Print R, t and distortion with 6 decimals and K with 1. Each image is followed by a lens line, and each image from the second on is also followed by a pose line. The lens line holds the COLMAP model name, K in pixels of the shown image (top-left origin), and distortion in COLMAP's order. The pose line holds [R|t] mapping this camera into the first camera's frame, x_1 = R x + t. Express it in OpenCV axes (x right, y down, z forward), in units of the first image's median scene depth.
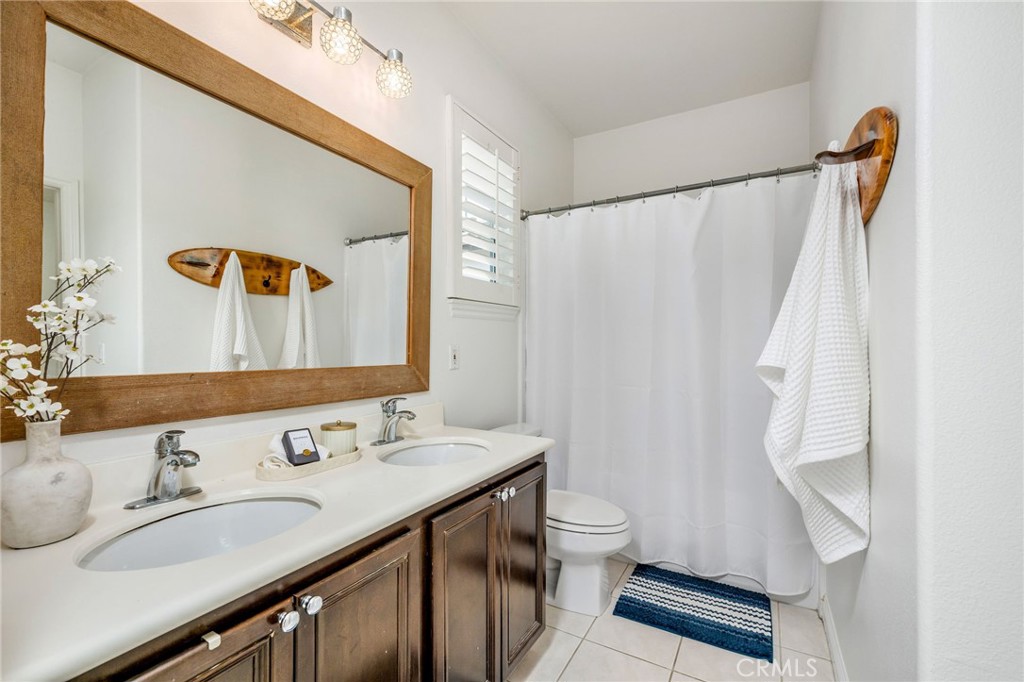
lens RADIAL K [[443.9, 0, 511.5], [0, 443.9, 342.2], [0, 0, 1]] dist [-0.000973, 0.000016]
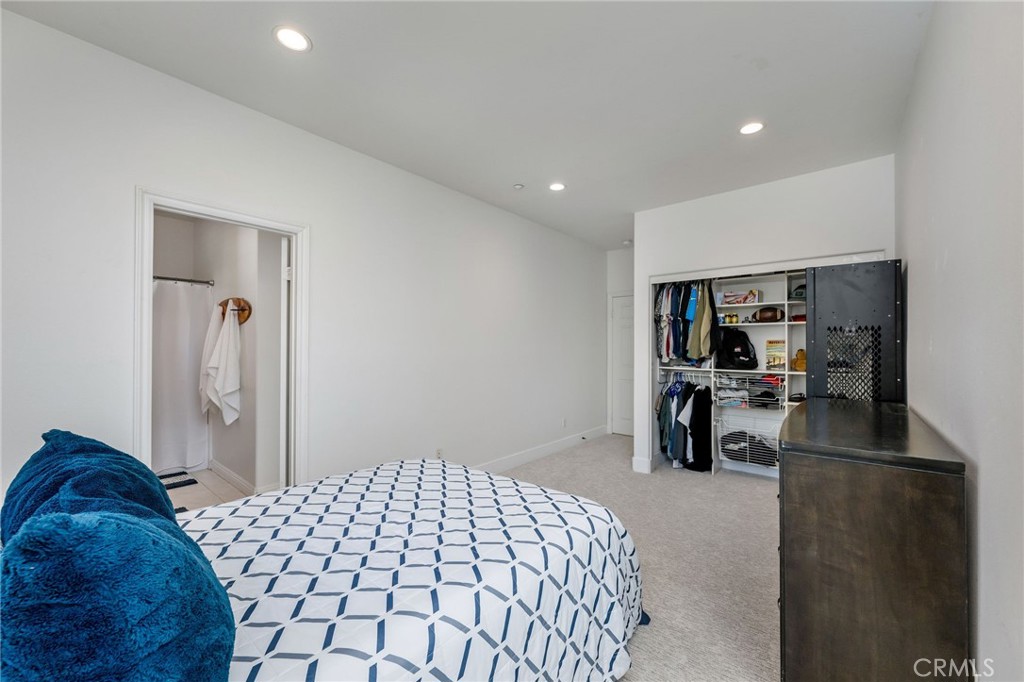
lens RADIAL K [[398.7, 0, 511.3], [0, 398.7, 344.0], [0, 0, 1]] dist [0.004331, 0.000225]
pose [[0.170011, 0.007700, 0.985412, -1.850553], [-0.003954, 0.999967, -0.007131, -0.090061], [-0.985434, -0.002684, 0.170036, -1.569684]]
